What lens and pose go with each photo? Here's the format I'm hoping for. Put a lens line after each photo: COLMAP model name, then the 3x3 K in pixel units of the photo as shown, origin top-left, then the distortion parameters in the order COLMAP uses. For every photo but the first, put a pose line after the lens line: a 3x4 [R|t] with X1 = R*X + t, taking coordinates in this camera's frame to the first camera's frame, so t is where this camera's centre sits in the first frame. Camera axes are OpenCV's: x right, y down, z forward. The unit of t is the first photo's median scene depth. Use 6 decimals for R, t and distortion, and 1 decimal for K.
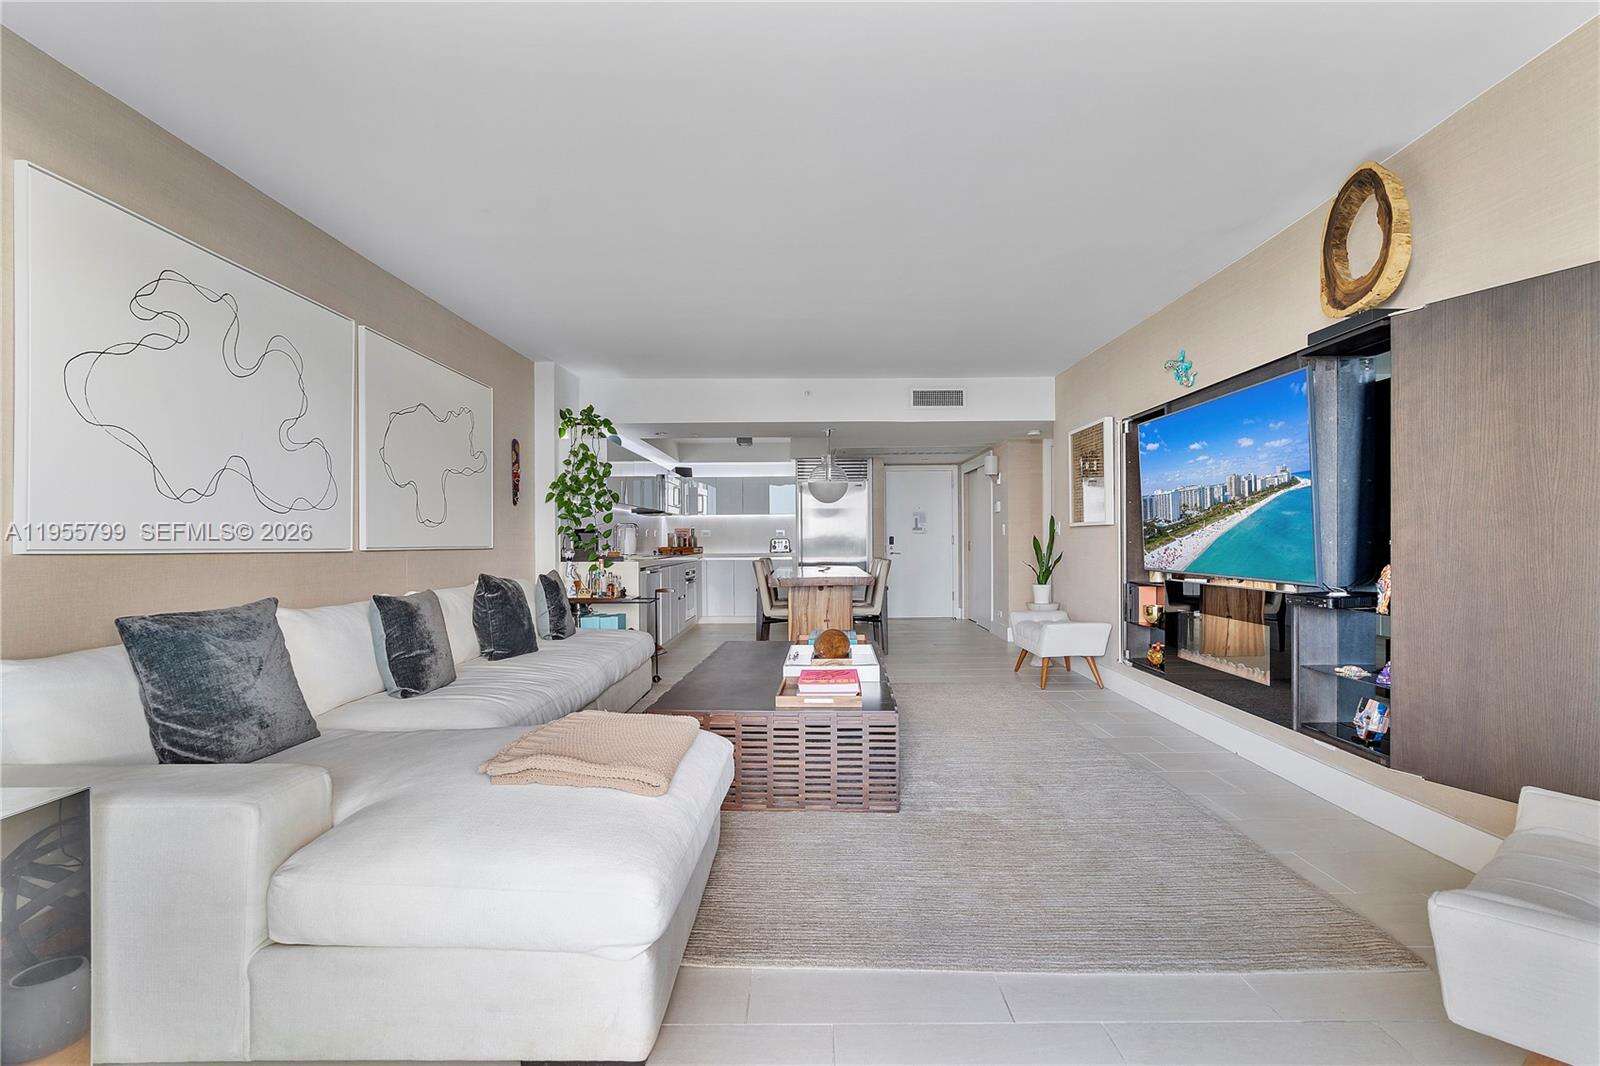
lens RADIAL K [[729.6, 0, 792.7], [0, 729.6, 541.8], [0, 0, 1]] dist [-0.019117, 0.000083]
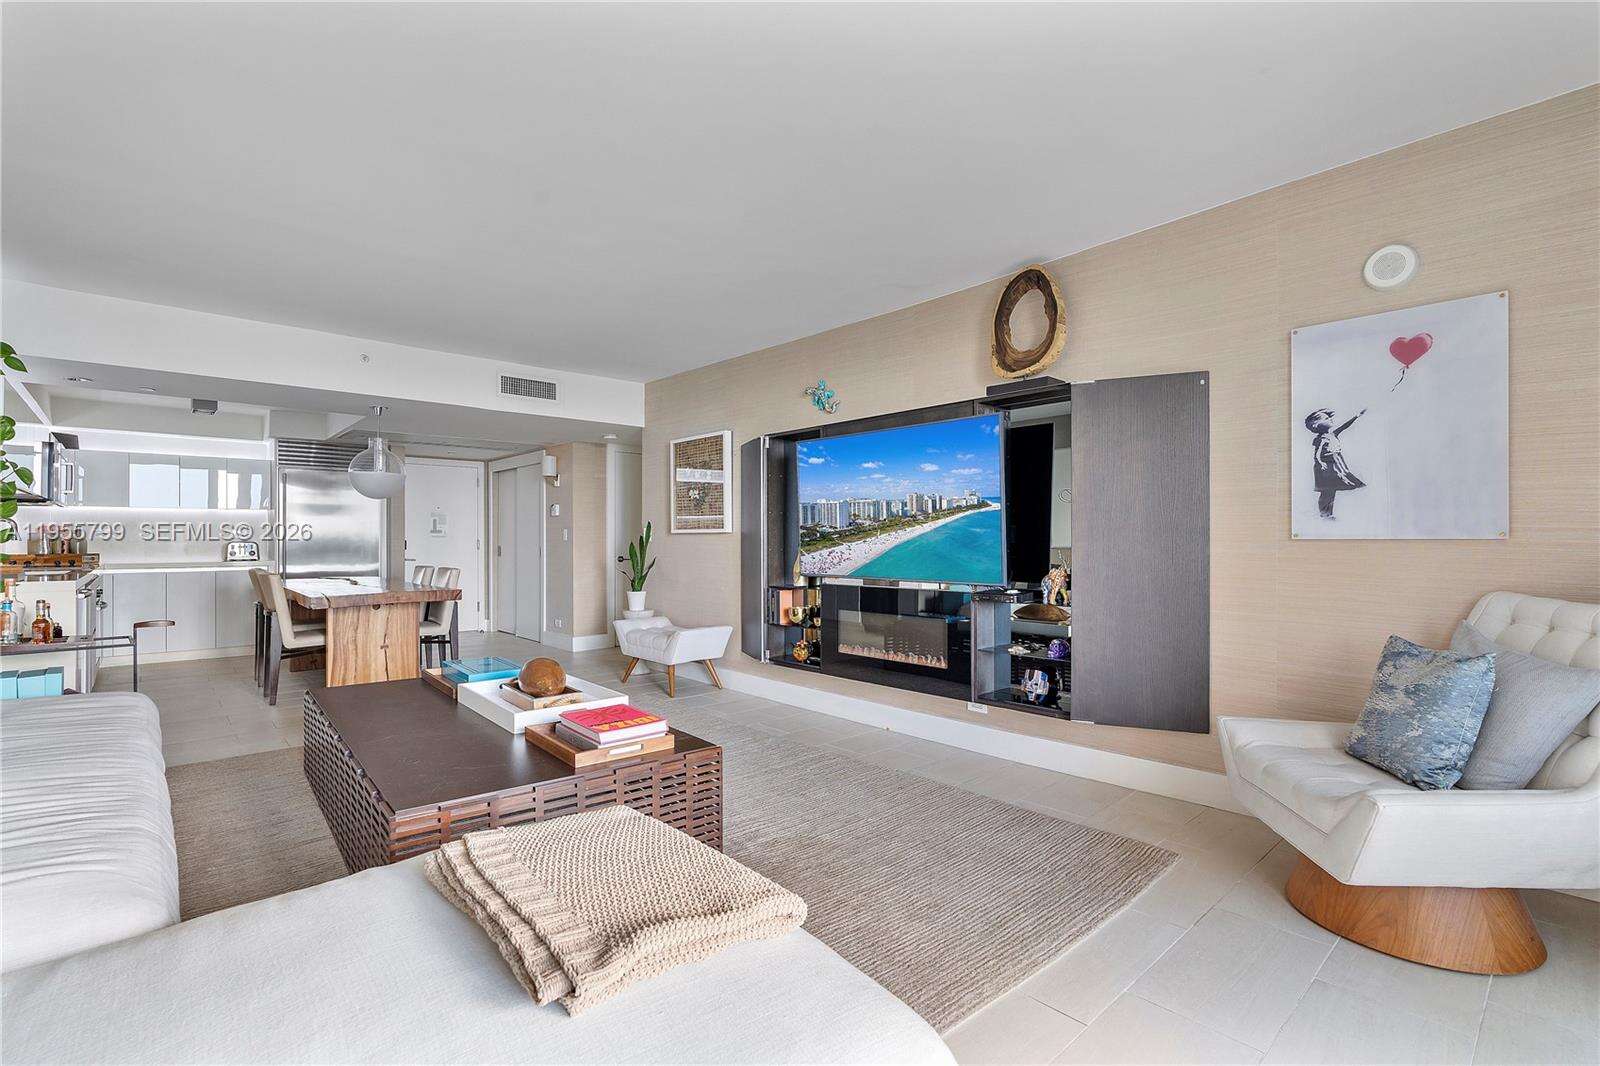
lens RADIAL K [[729.6, 0, 769.7], [0, 729.6, 533.7], [0, 0, 1]] dist [-0.019117, 0.000083]
pose [[0.733771, 0.012814, 0.679275, -0.380969], [-0.002512, 0.999866, -0.016148, -0.007362], [-0.679392, 0.010143, 0.733706, 0.287854]]
